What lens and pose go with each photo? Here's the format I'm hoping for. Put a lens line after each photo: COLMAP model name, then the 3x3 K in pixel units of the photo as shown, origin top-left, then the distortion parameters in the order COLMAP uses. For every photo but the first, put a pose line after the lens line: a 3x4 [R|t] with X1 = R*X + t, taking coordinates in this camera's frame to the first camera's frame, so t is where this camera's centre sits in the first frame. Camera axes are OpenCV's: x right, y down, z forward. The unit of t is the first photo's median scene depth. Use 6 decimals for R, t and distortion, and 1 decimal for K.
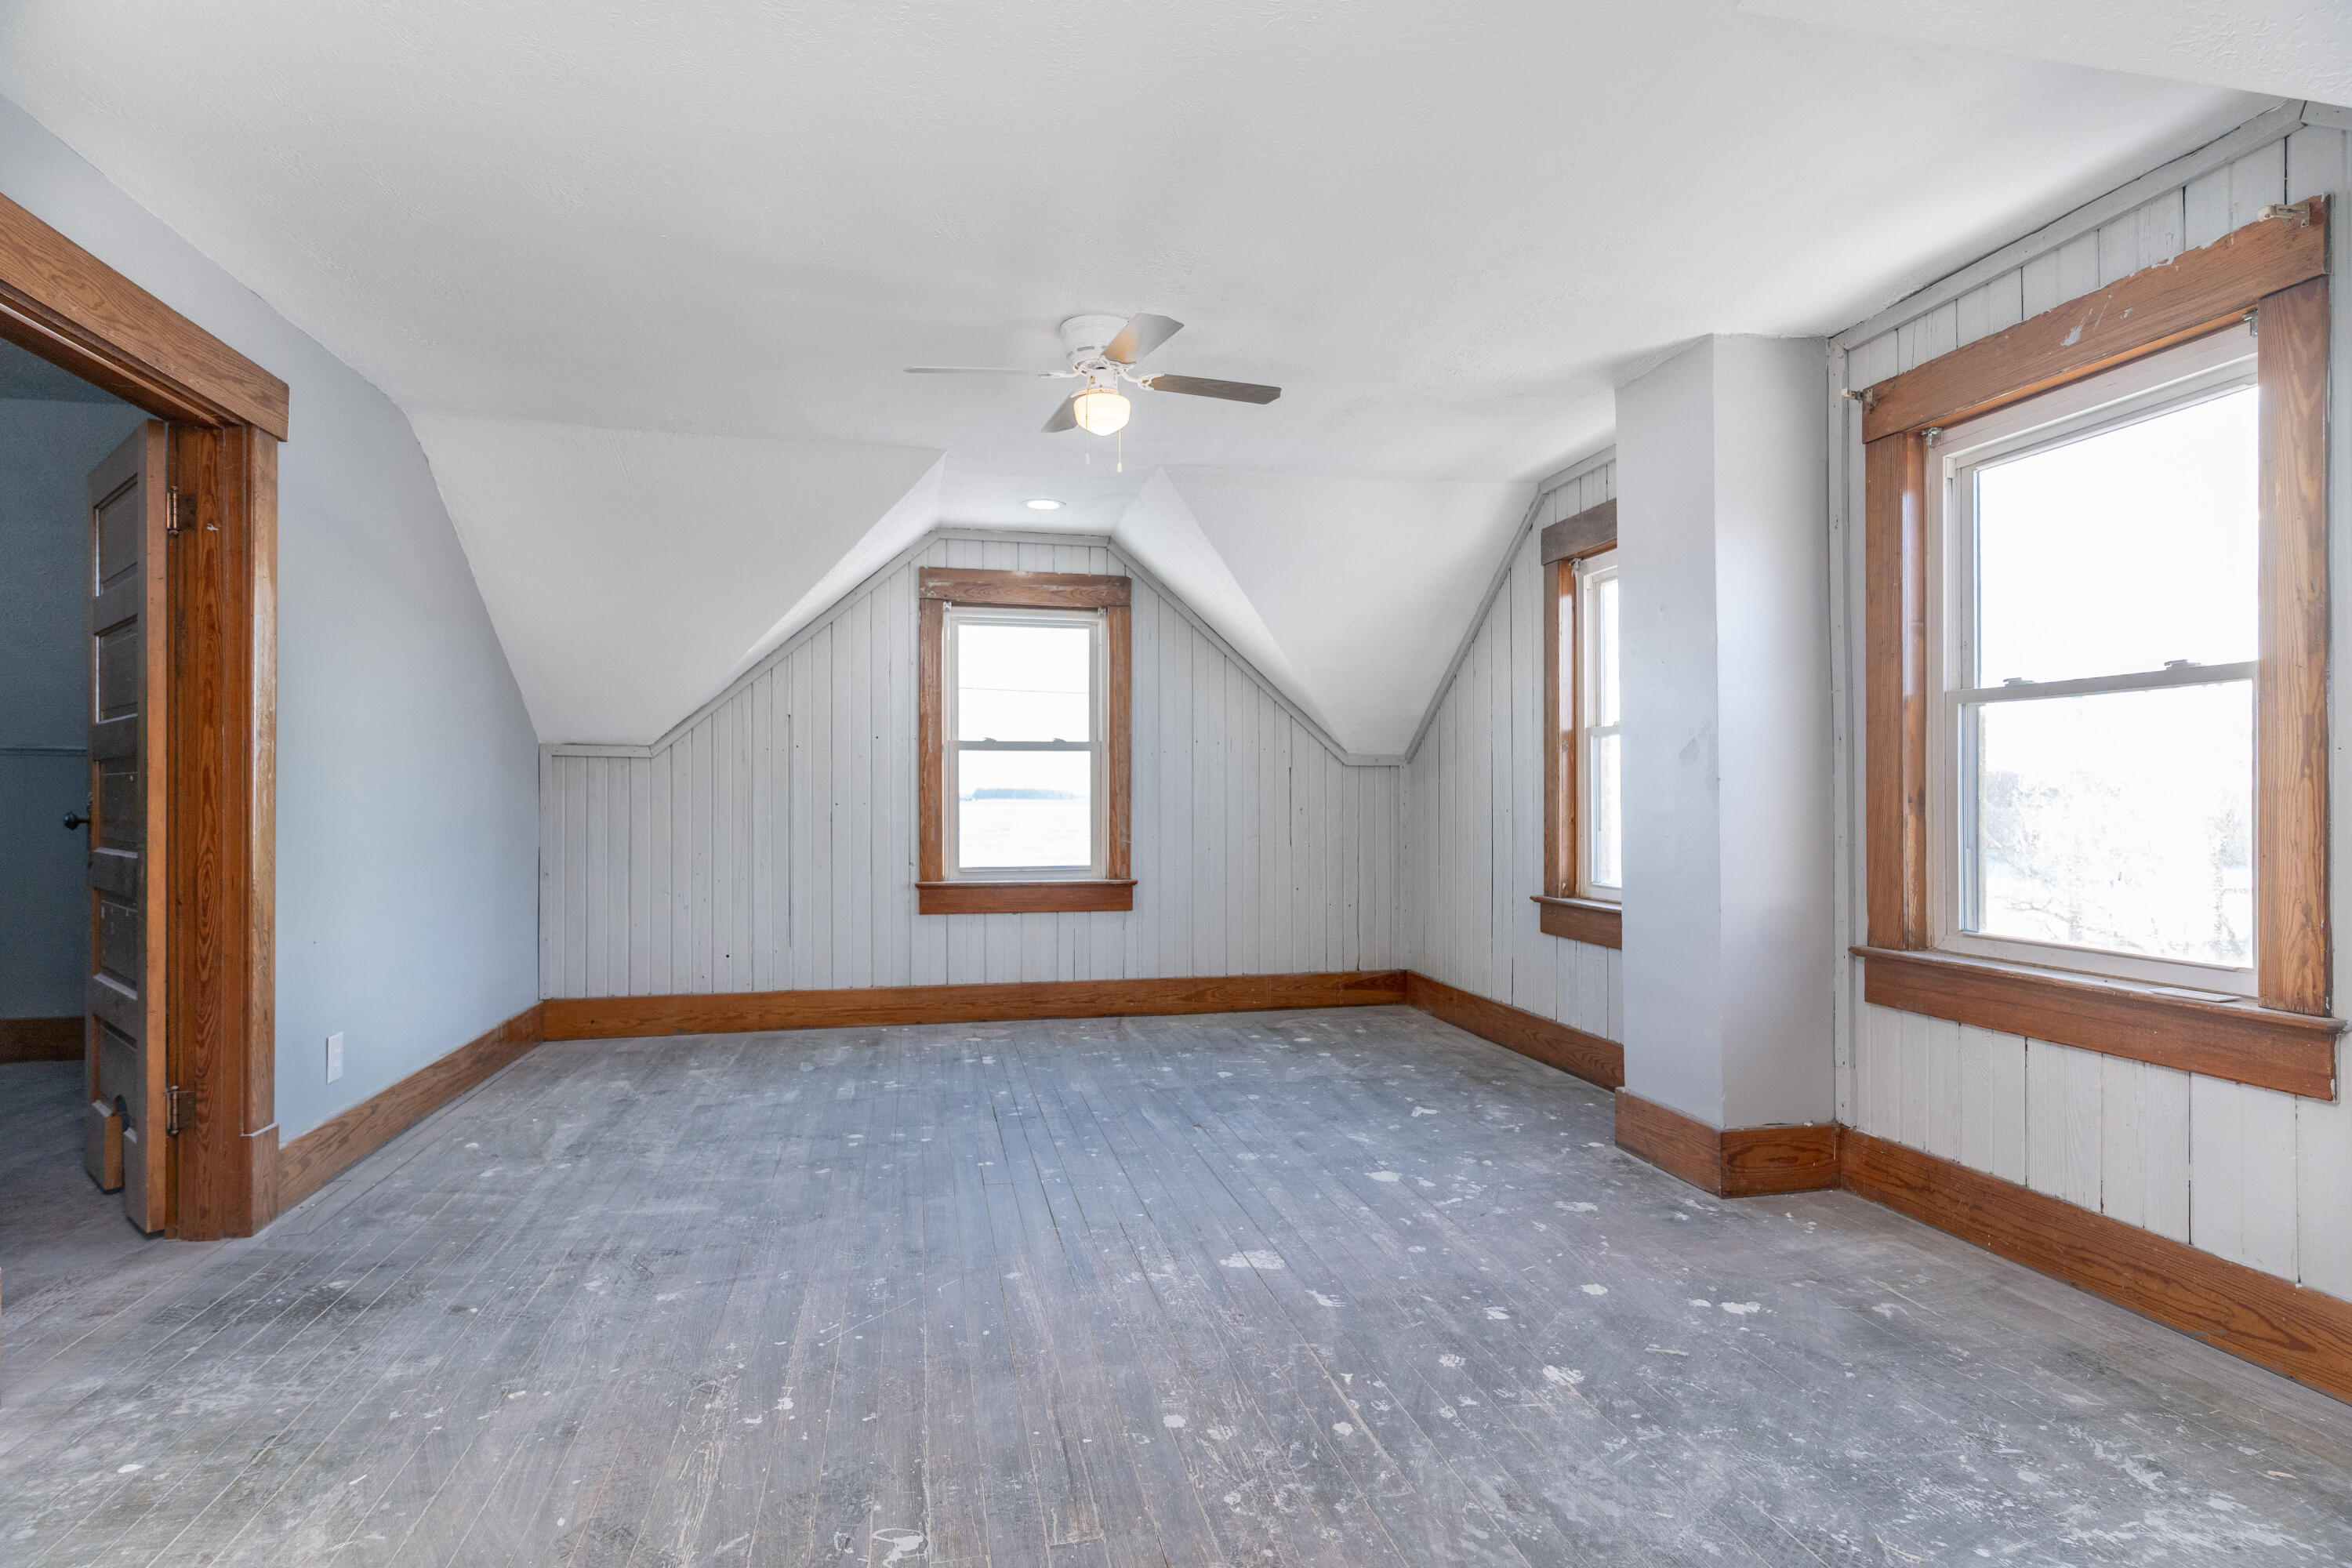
lens RADIAL K [[1133.8, 0, 1174.7], [0, 1133.8, 791.7], [0, 0, 1]] dist [-0.001652, 0.000755]
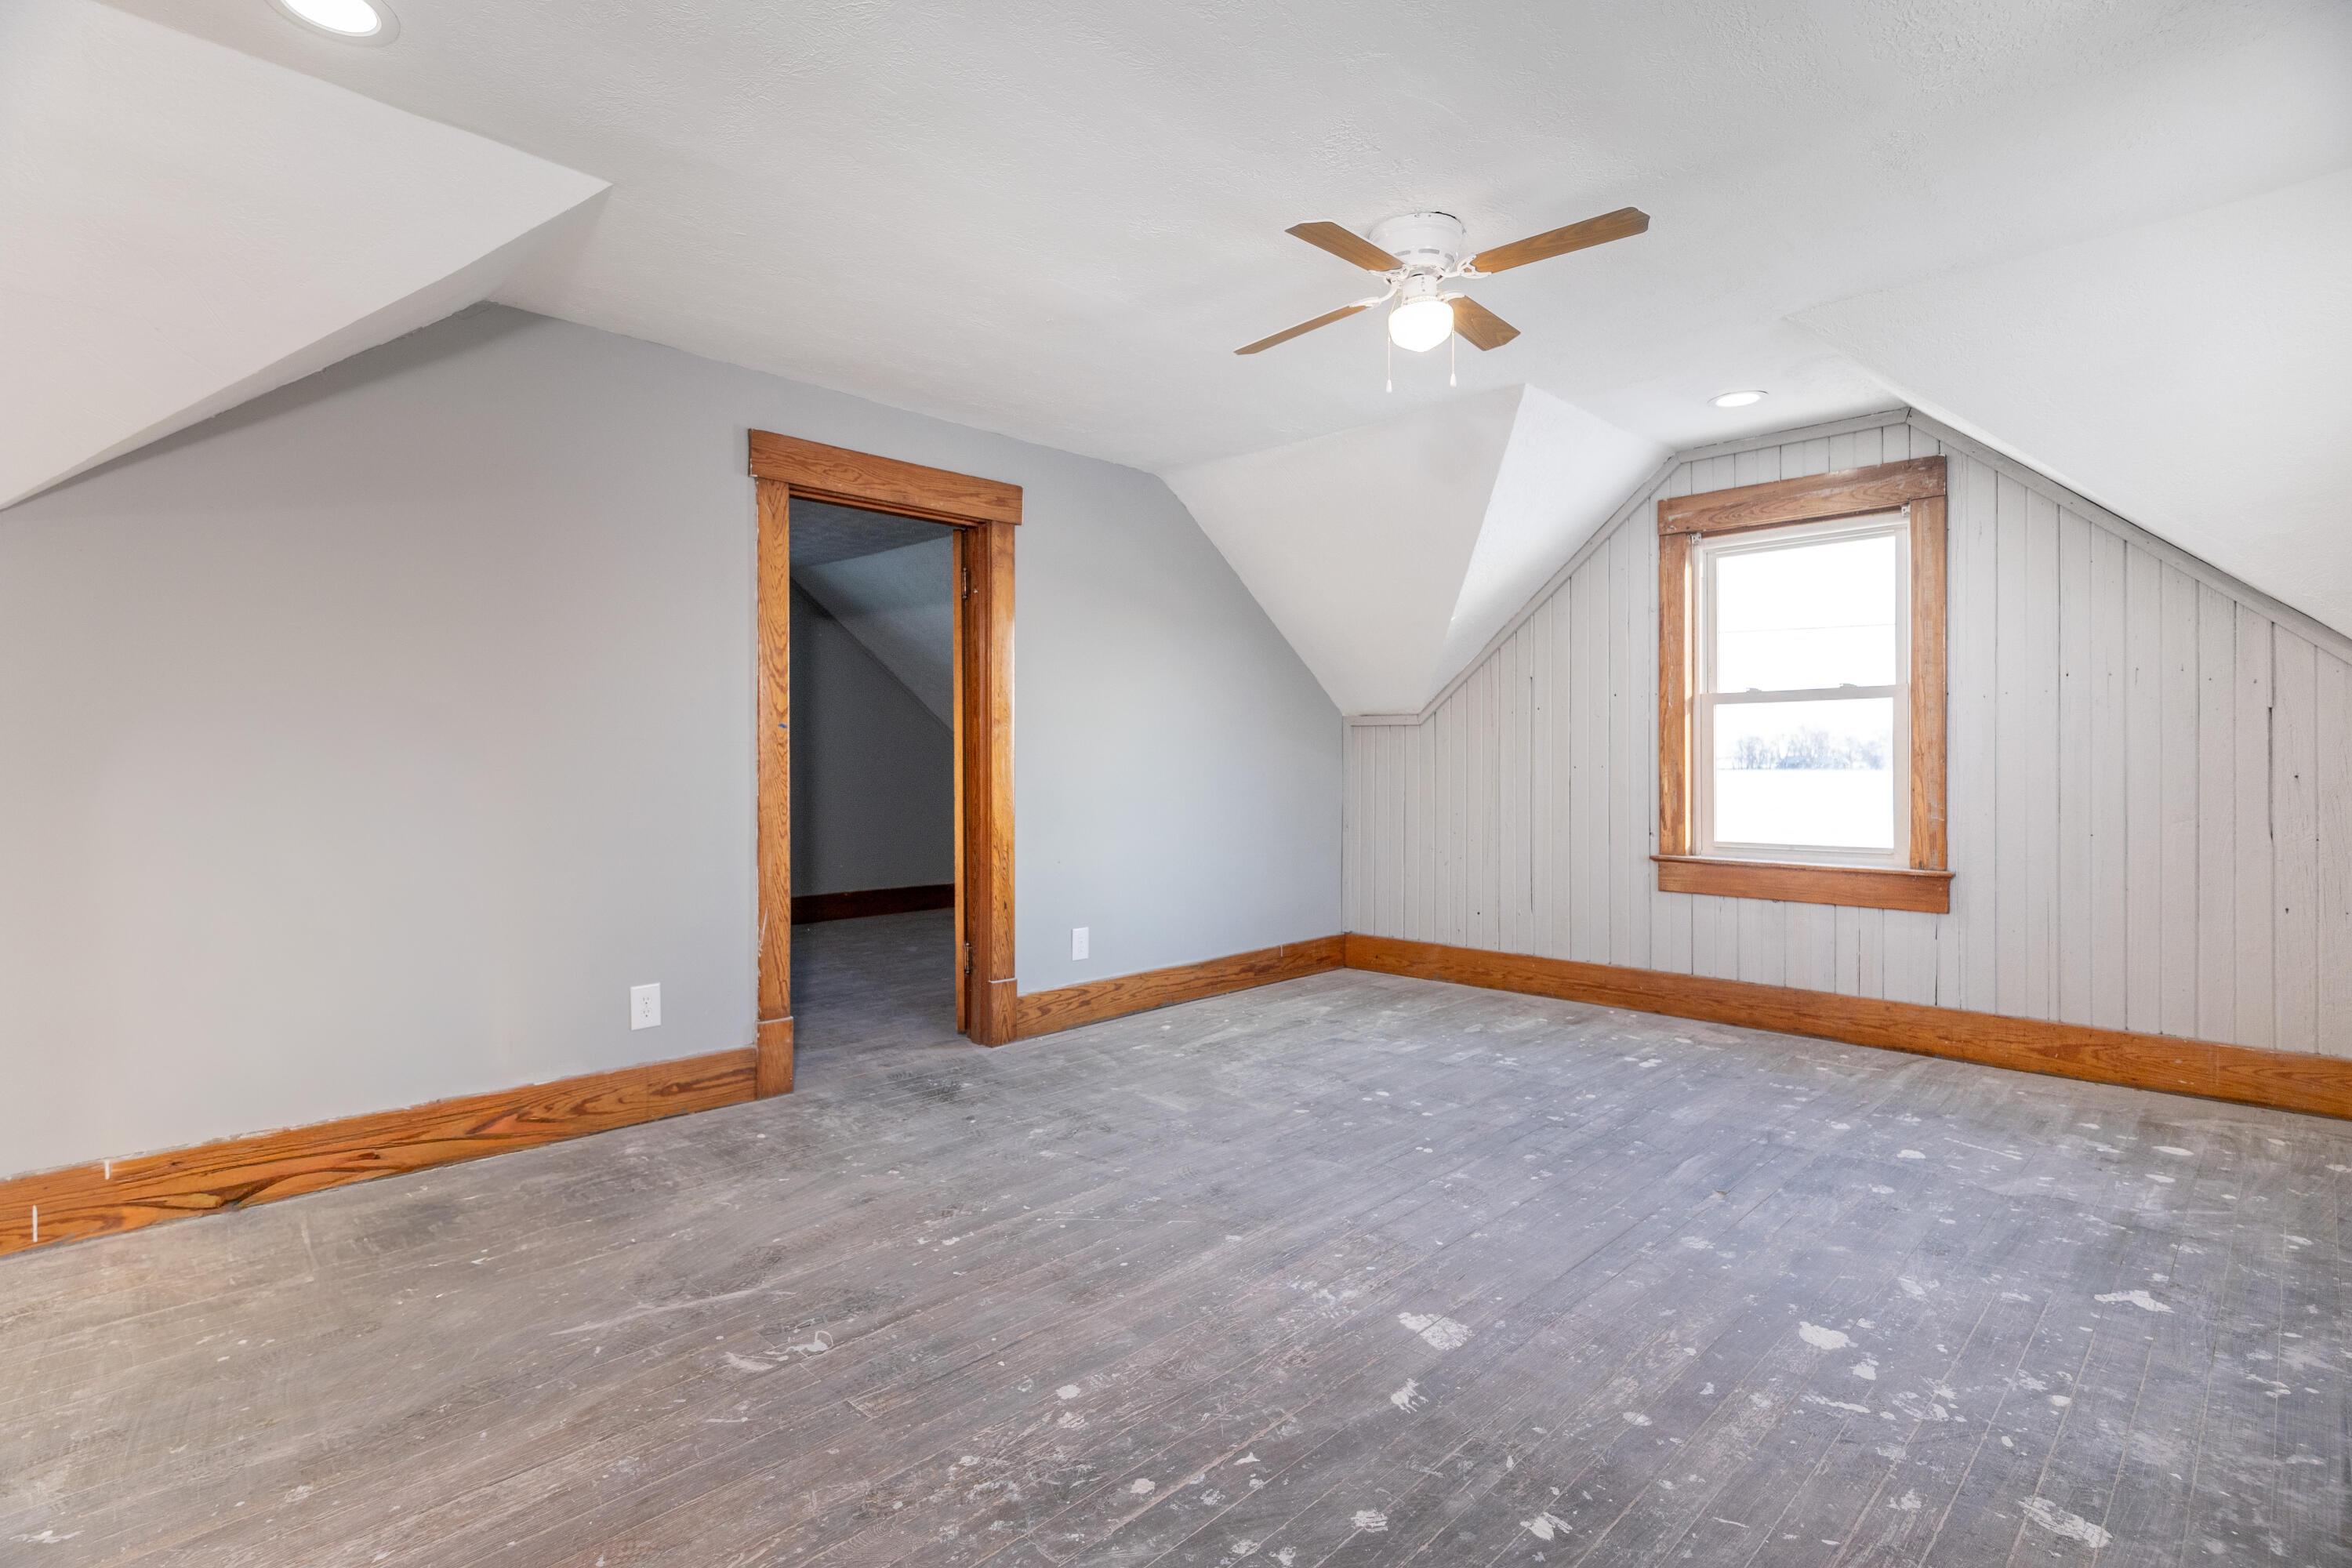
lens RADIAL K [[1140.2, 0, 1188.1], [0, 1140.2, 763.3], [0, 0, 1]] dist [0.002115, -0.001300]
pose [[0.536345, -0.001650, -0.843997, 0.503976], [0.009129, 0.999951, 0.003846, 0.001569], [0.843949, -0.009768, 0.536334, 0.312958]]
